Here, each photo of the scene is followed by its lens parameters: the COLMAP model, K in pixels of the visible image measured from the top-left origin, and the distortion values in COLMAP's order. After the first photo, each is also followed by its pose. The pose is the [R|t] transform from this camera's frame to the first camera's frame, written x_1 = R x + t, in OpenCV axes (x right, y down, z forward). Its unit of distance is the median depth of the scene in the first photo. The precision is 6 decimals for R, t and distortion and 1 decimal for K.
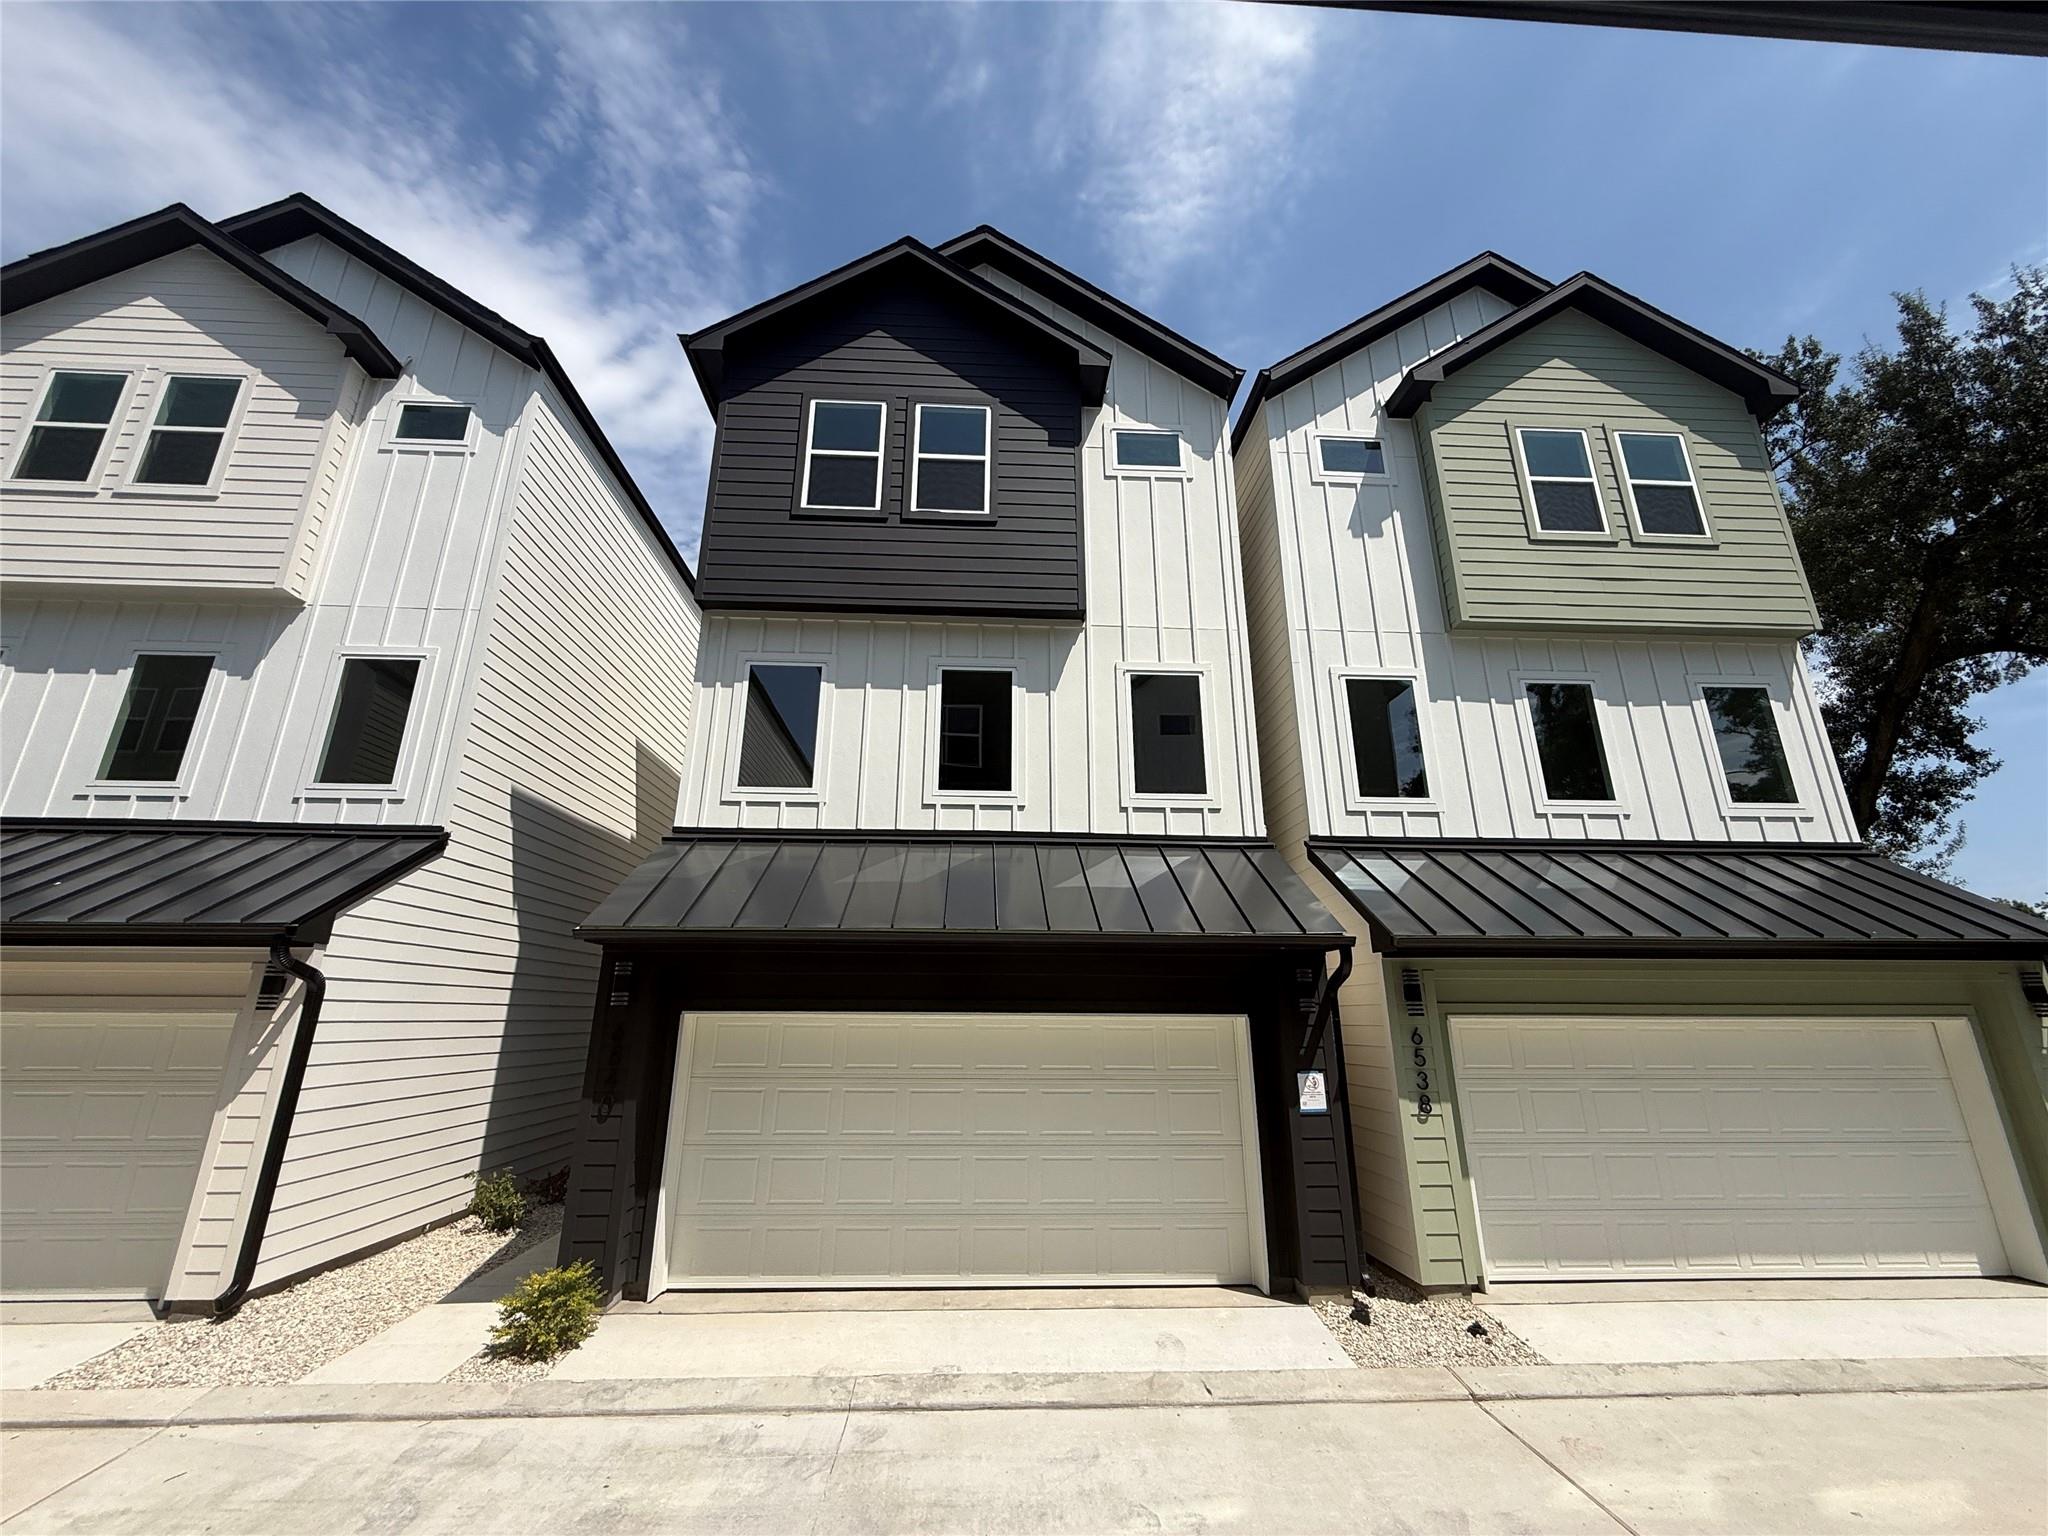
lens RADIAL K [[825.0, 0, 1043.3], [0, 825.0, 778.1], [0, 0, 1]] dist [0.000693, 0.000186]
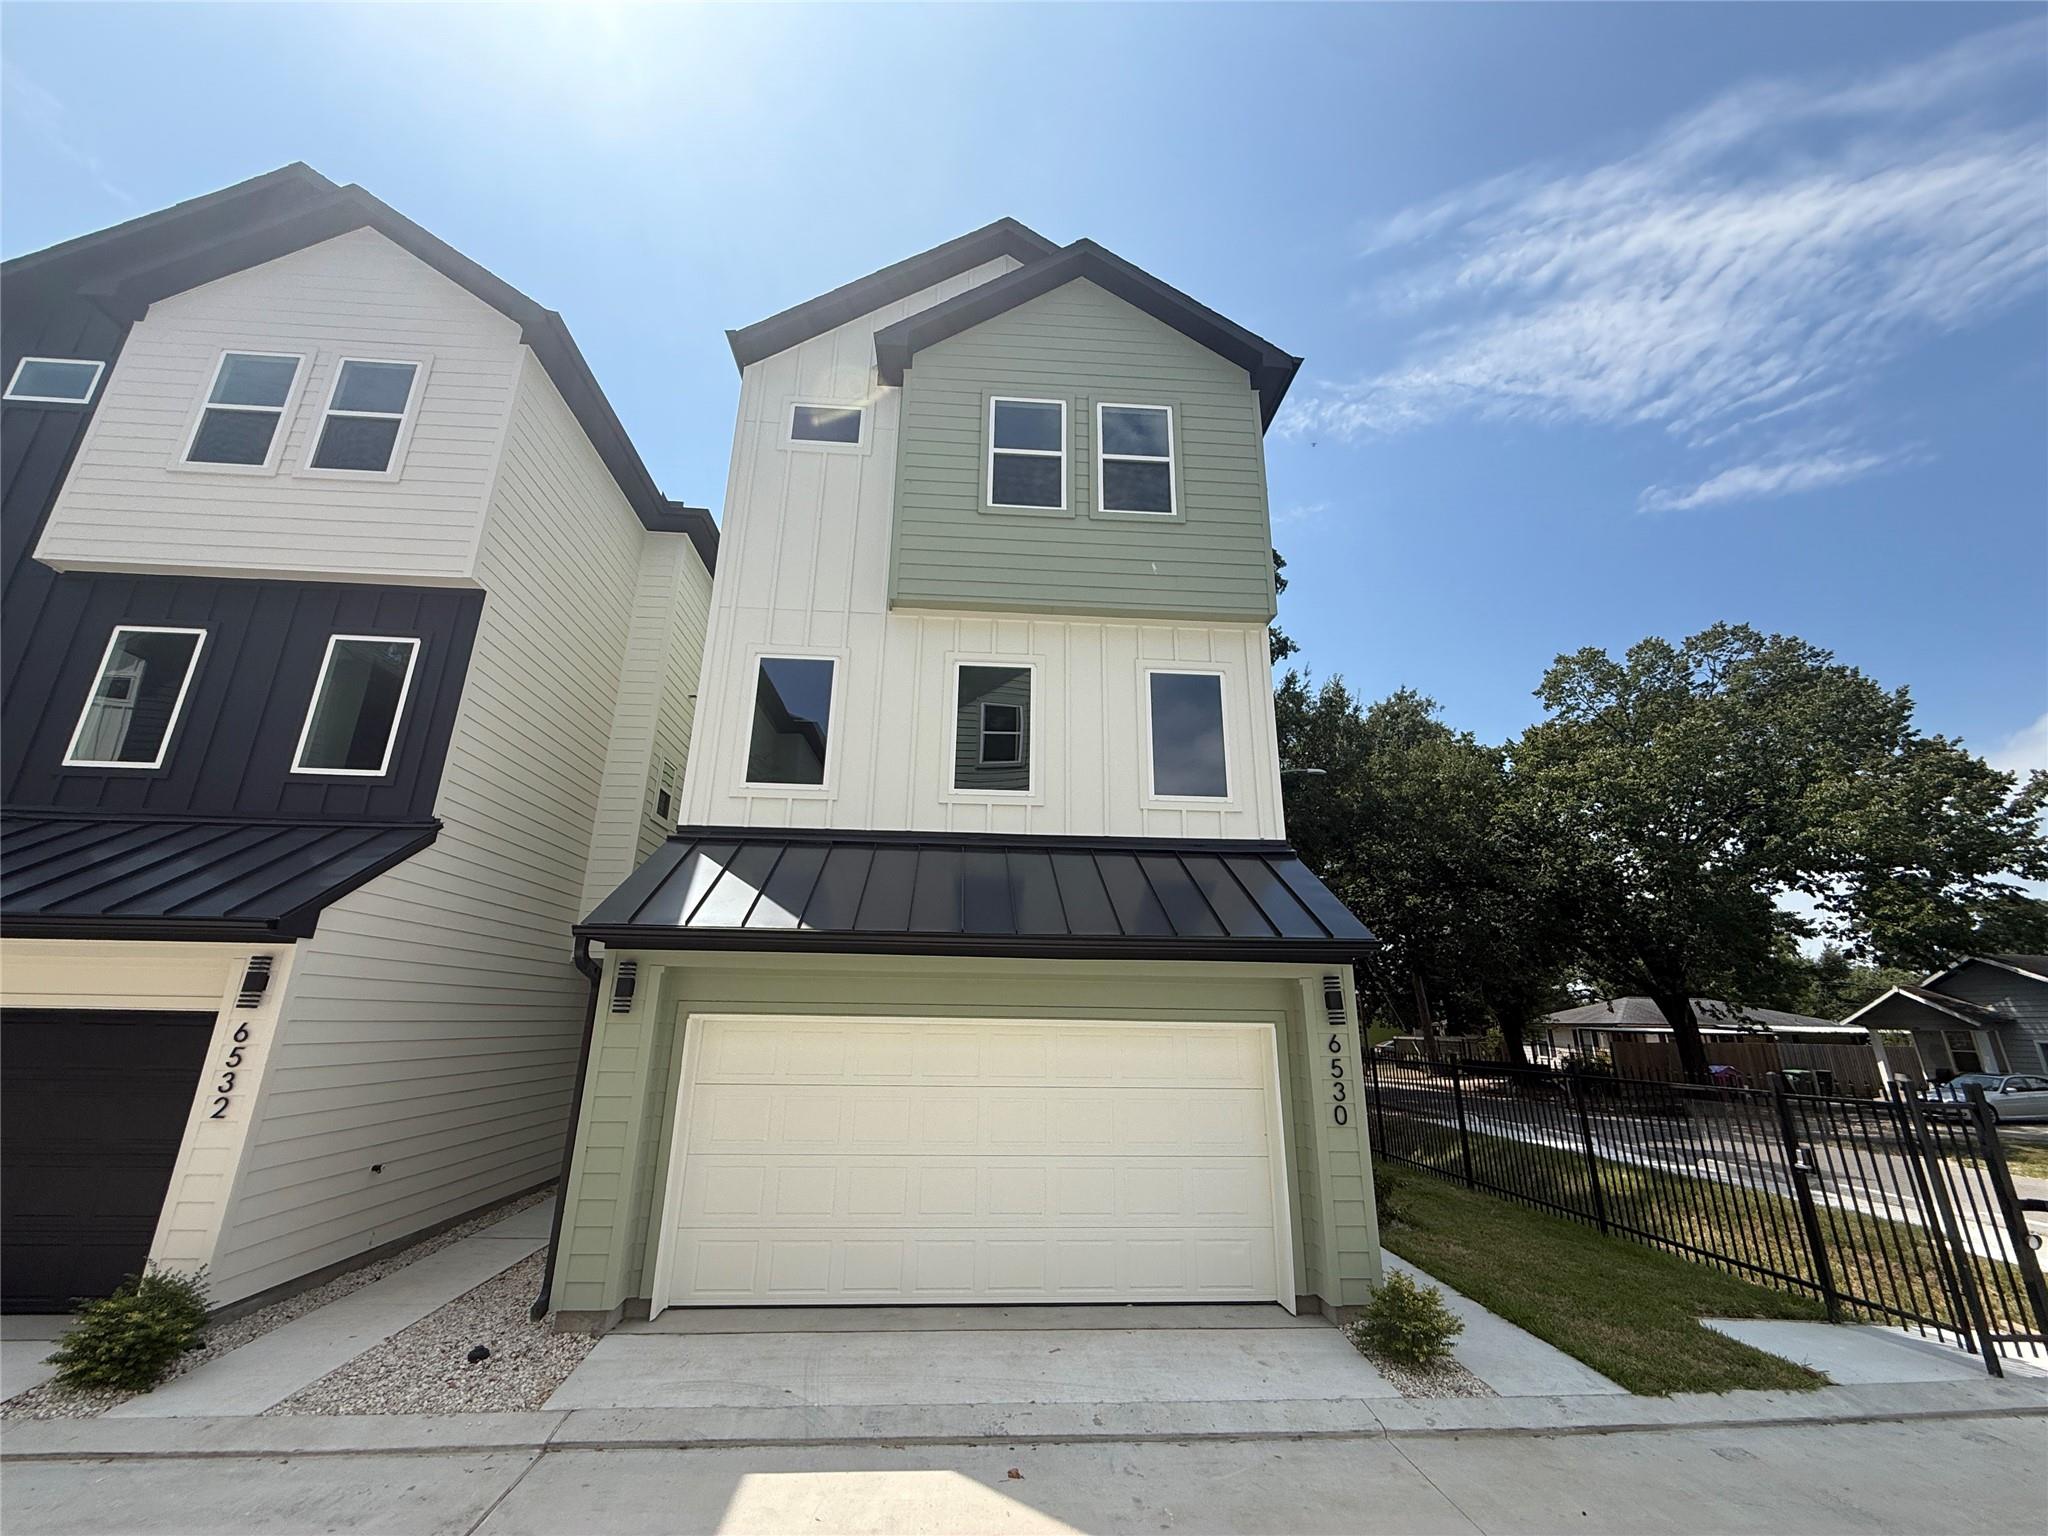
lens RADIAL K [[825.0, 0, 991.5], [0, 825.0, 771.5], [0, 0, 1]] dist [0.000693, 0.000186]
pose [[0.999771, 0.013826, 0.016305, -0.297127], [-0.013714, 0.999881, -0.007013, -0.003041], [-0.016400, 0.006787, 0.999842, 0.011895]]
